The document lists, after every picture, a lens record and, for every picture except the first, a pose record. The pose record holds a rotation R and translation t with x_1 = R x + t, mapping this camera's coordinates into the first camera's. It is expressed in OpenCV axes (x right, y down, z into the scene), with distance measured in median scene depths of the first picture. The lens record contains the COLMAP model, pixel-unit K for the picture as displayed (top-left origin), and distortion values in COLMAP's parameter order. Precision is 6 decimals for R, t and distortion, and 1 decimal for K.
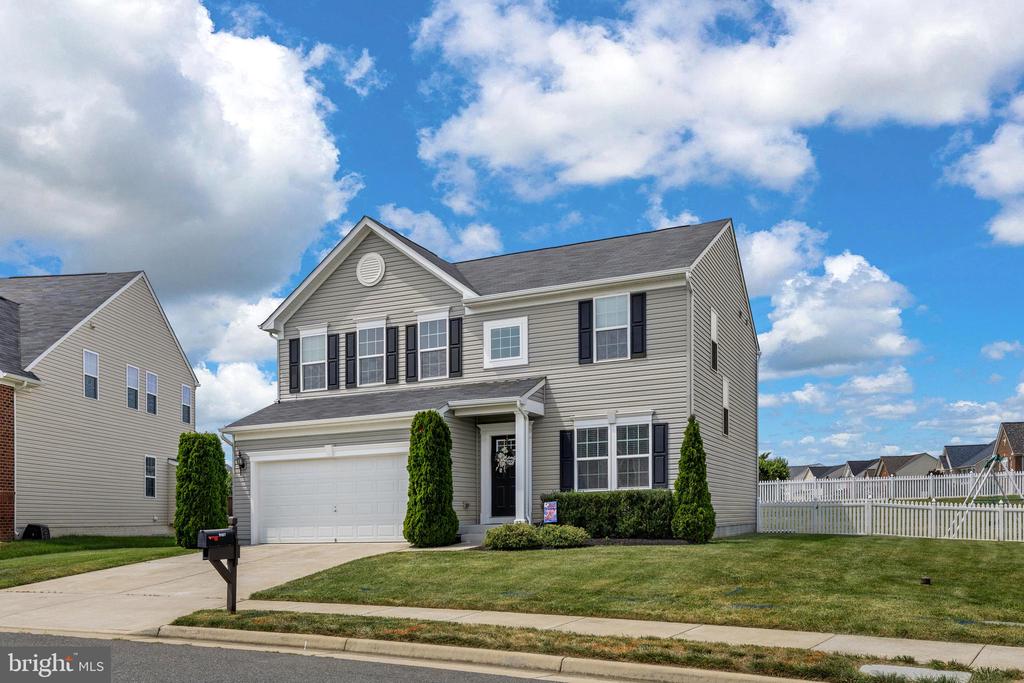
lens RADIAL K [[820.1, 0, 512.0], [0, 820.1, 341.5], [0, 0, 1]] dist [-0.001400, 0.001096]
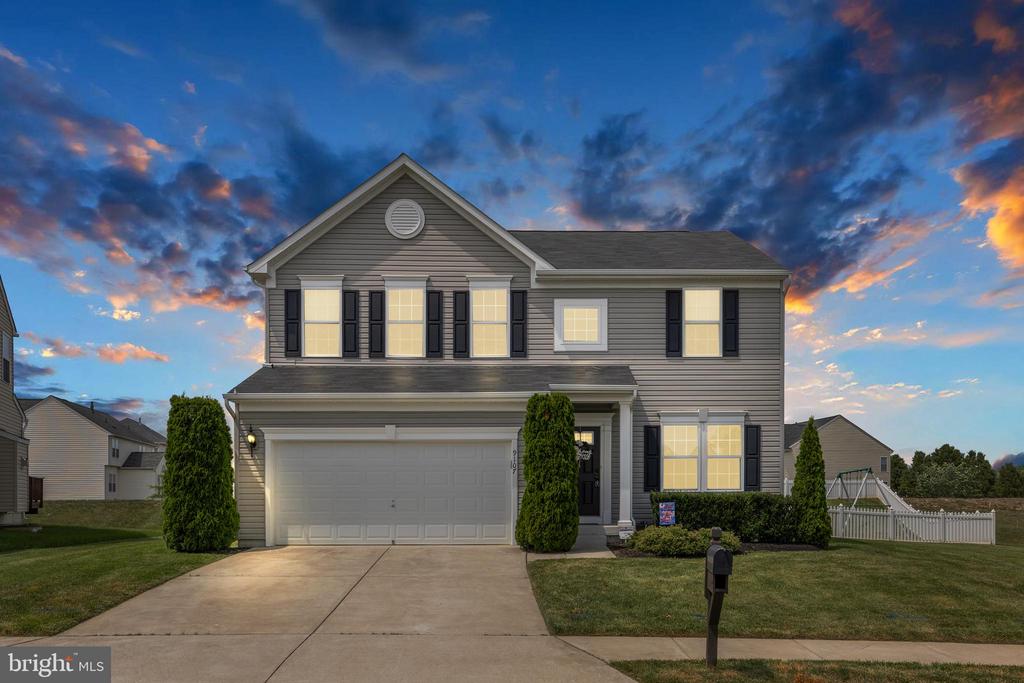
lens RADIAL K [[755.5, 0, 513.5], [0, 755.5, 382.7], [0, 0, 1]] dist [0.001116, -0.000241]
pose [[0.910858, 0.085479, 0.403772, -0.417911], [-0.106094, 0.993936, 0.028916, 0.049928], [-0.398851, -0.069176, 0.914403, 0.271382]]
